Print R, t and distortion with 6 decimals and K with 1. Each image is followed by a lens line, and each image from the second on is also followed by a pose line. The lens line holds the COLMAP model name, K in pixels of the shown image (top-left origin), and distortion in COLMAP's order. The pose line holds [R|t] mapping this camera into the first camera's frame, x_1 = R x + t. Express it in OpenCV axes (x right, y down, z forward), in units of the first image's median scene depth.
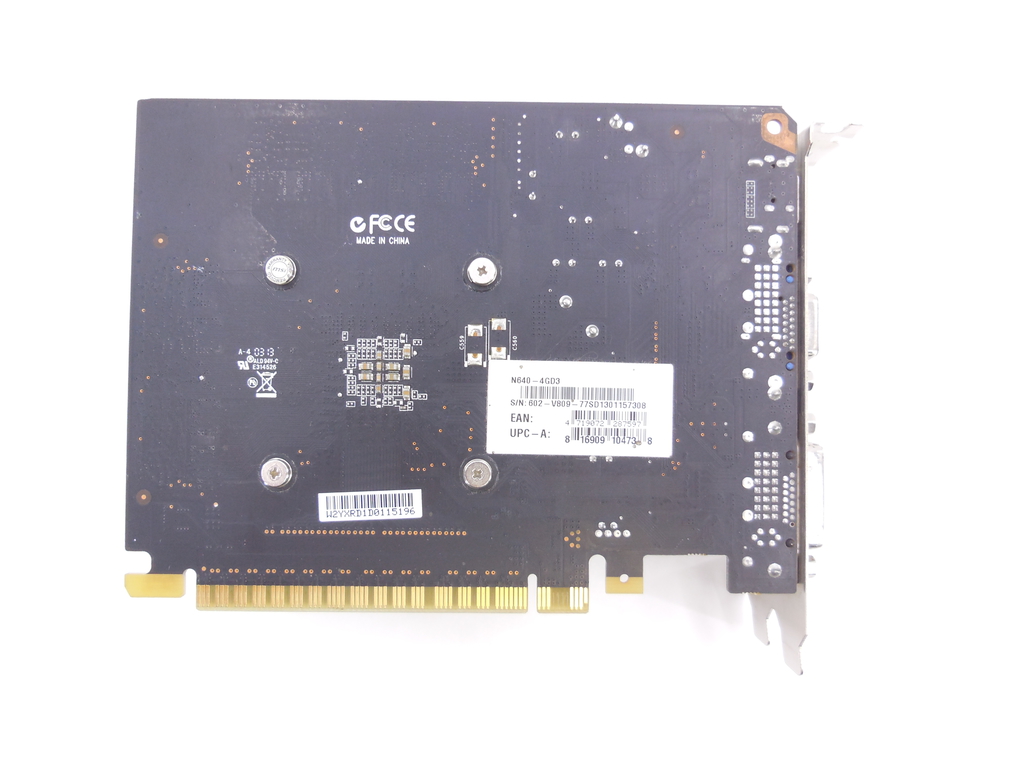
lens RADIAL K [[763.7, 0, 515.9], [0, 763.7, 379.6], [0, 0, 1]] dist [0.002106, 0.000509]
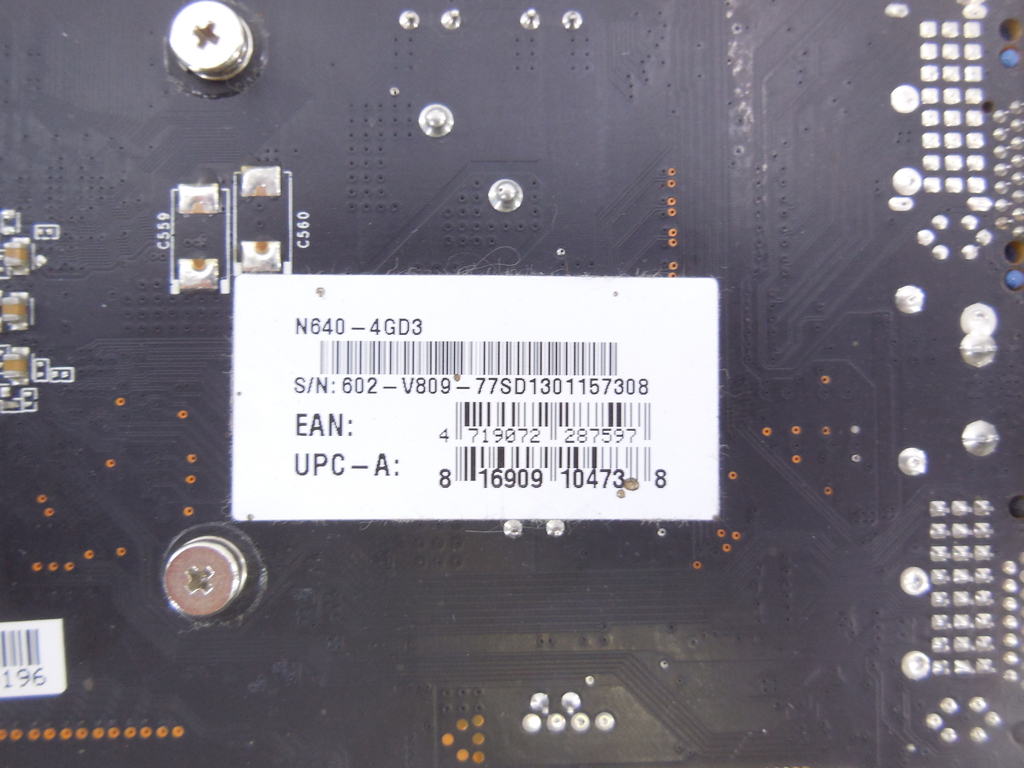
lens RADIAL K [[763.7, 0, 508.3], [0, 763.7, 388.0], [0, 0, 1]] dist [0.002106, 0.000509]
pose [[0.999721, -0.019364, 0.013531, 0.094319], [0.019220, 0.999758, 0.010695, 0.029184], [-0.013735, -0.010432, 0.999851, 0.616686]]
